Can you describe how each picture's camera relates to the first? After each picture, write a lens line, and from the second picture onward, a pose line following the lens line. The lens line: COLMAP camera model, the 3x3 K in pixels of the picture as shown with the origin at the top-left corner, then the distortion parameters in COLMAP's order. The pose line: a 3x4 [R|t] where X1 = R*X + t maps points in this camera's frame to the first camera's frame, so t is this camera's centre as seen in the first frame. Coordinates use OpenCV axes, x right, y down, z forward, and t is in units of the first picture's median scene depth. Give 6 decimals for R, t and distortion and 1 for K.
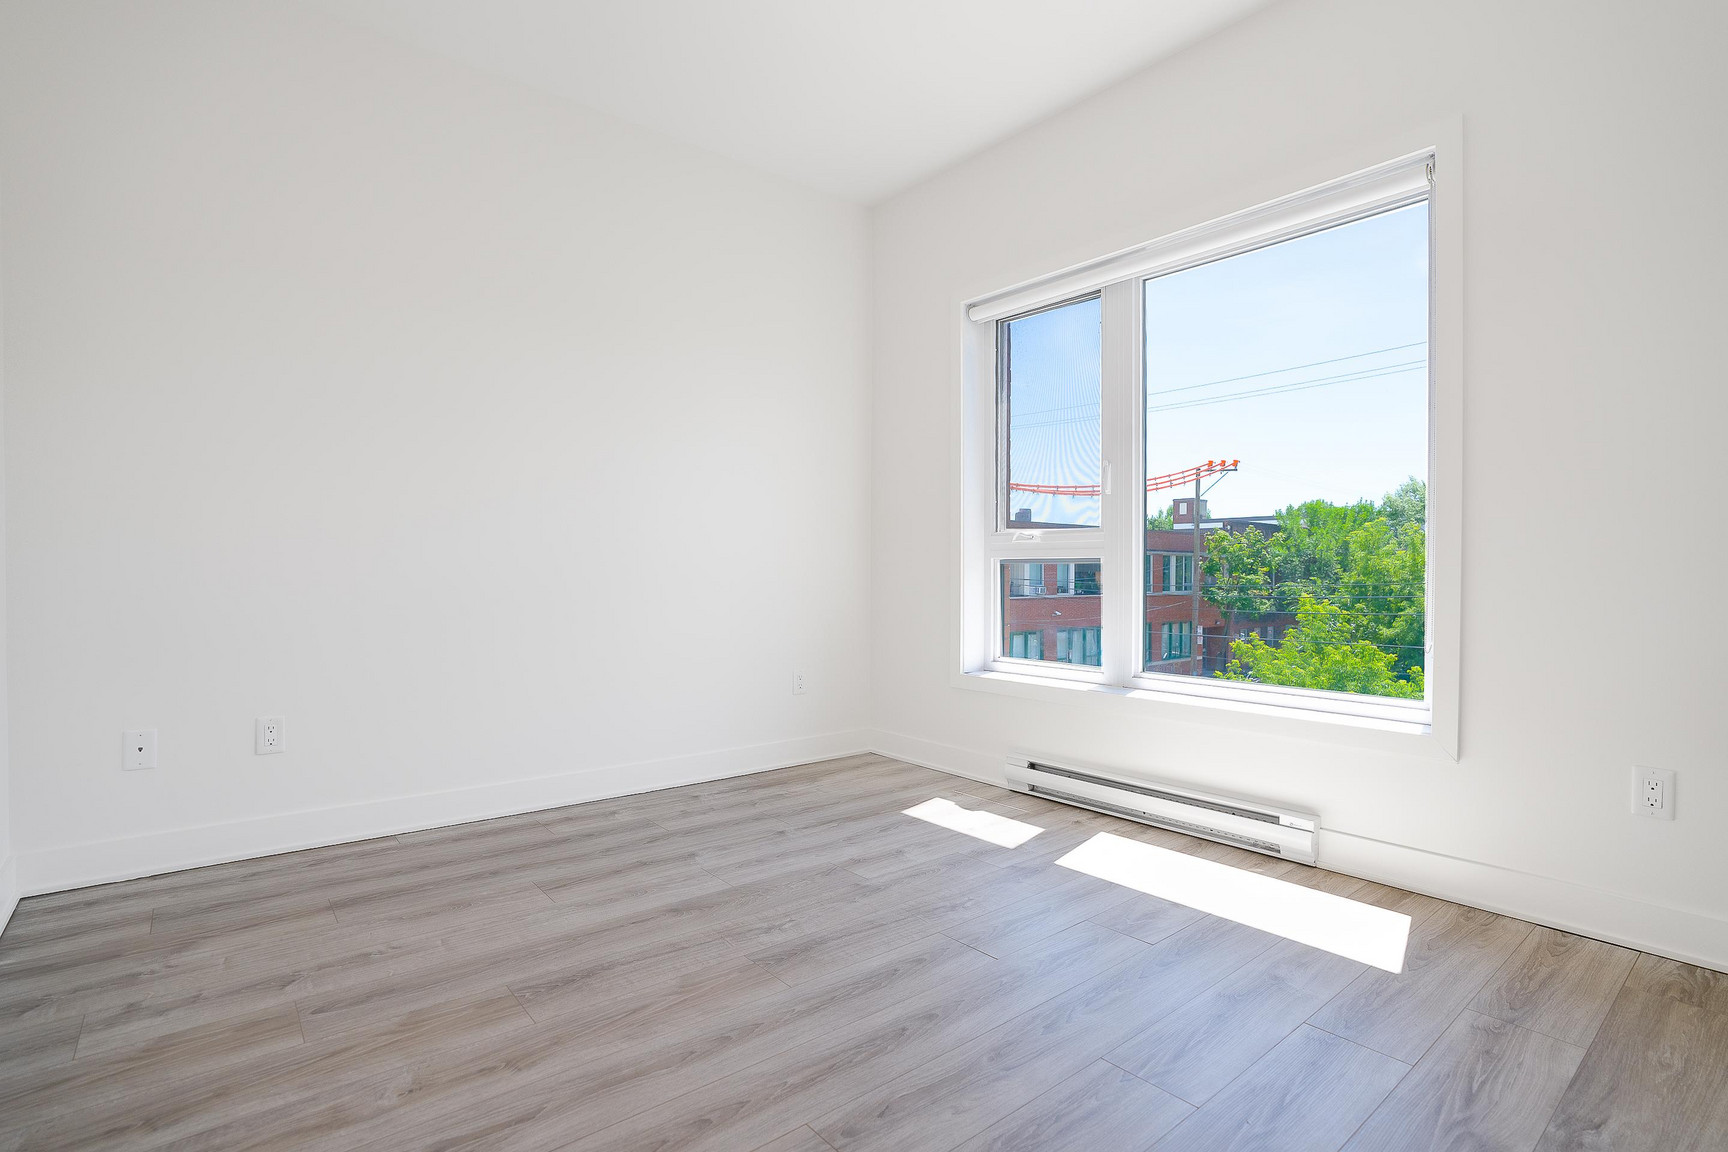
lens RADIAL K [[795.8, 0, 873.1], [0, 795.8, 568.7], [0, 0, 1]] dist [-0.059827, 0.018830]
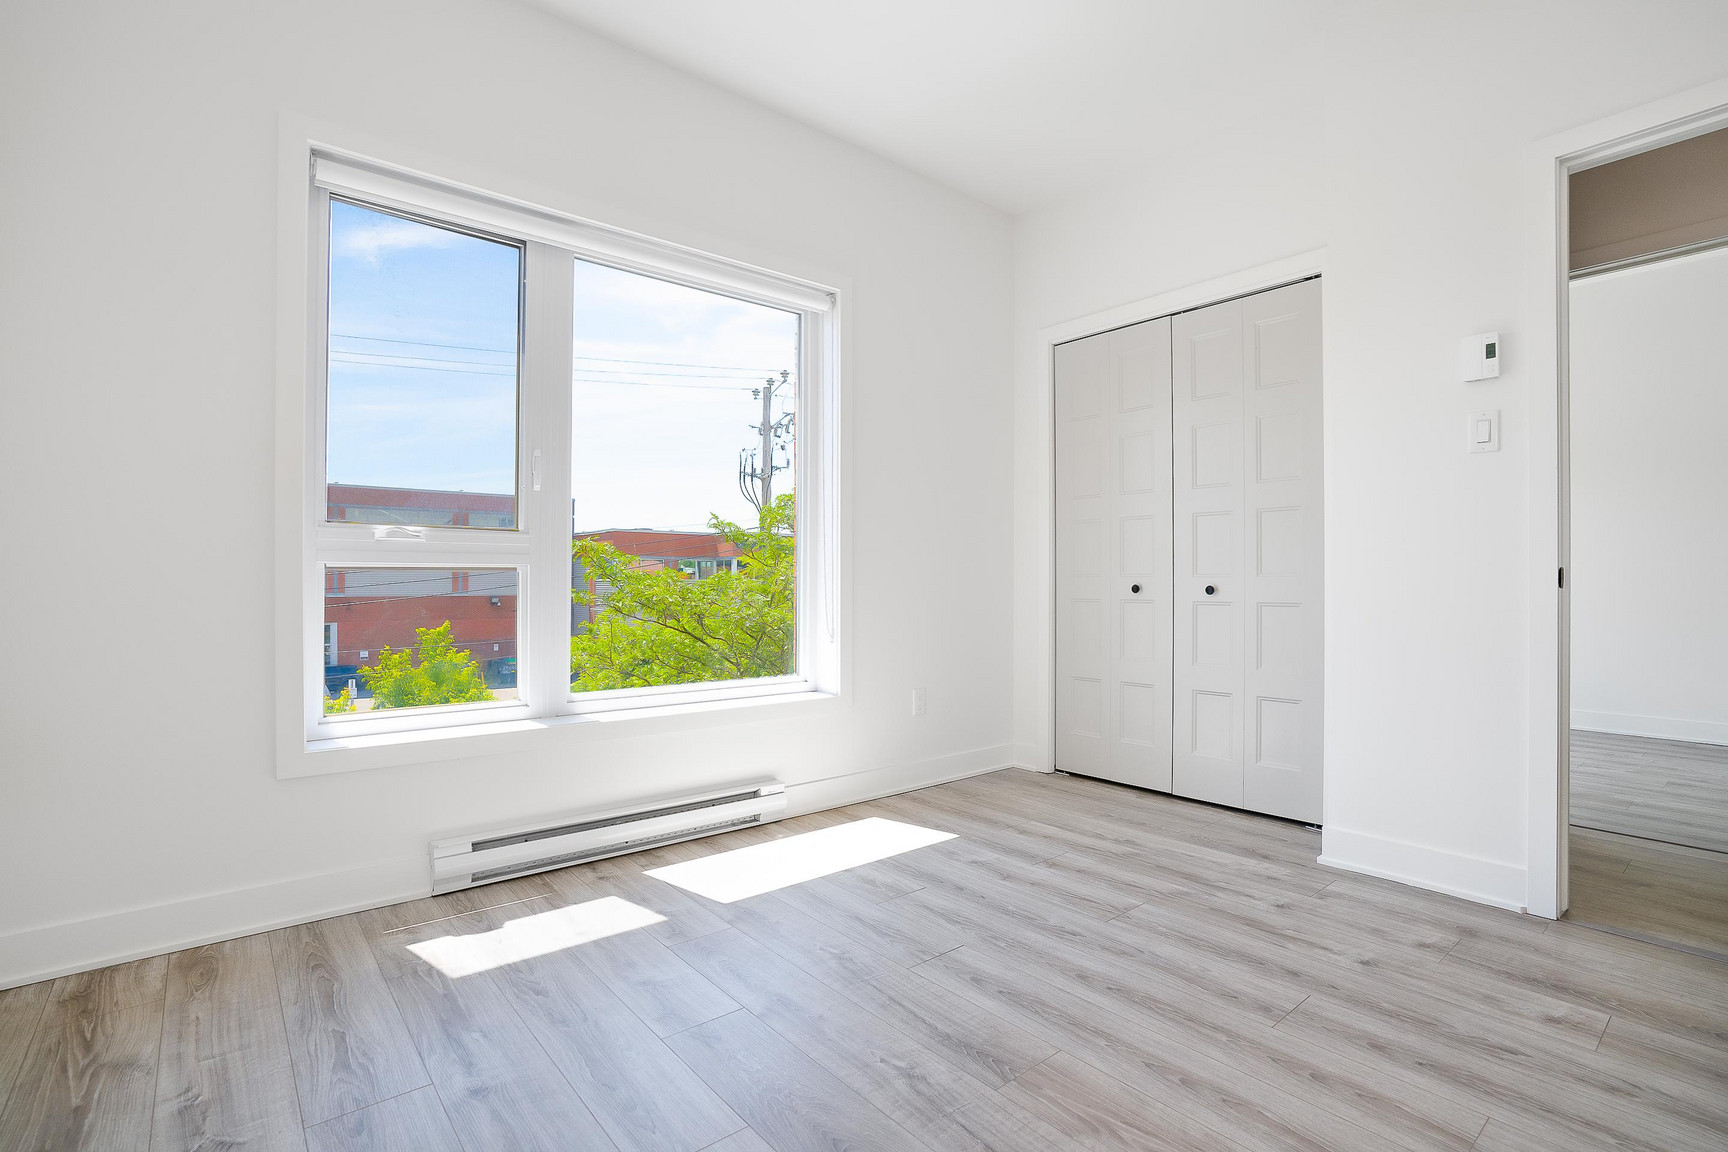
lens RADIAL K [[795.8, 0, 873.1], [0, 795.8, 568.7], [0, 0, 1]] dist [-0.059827, 0.018830]
pose [[0.034423, 0.009850, 0.999359, -0.628438], [-0.000318, 0.999951, -0.009845, -0.003407], [-0.999407, 0.000021, 0.034425, 0.741066]]
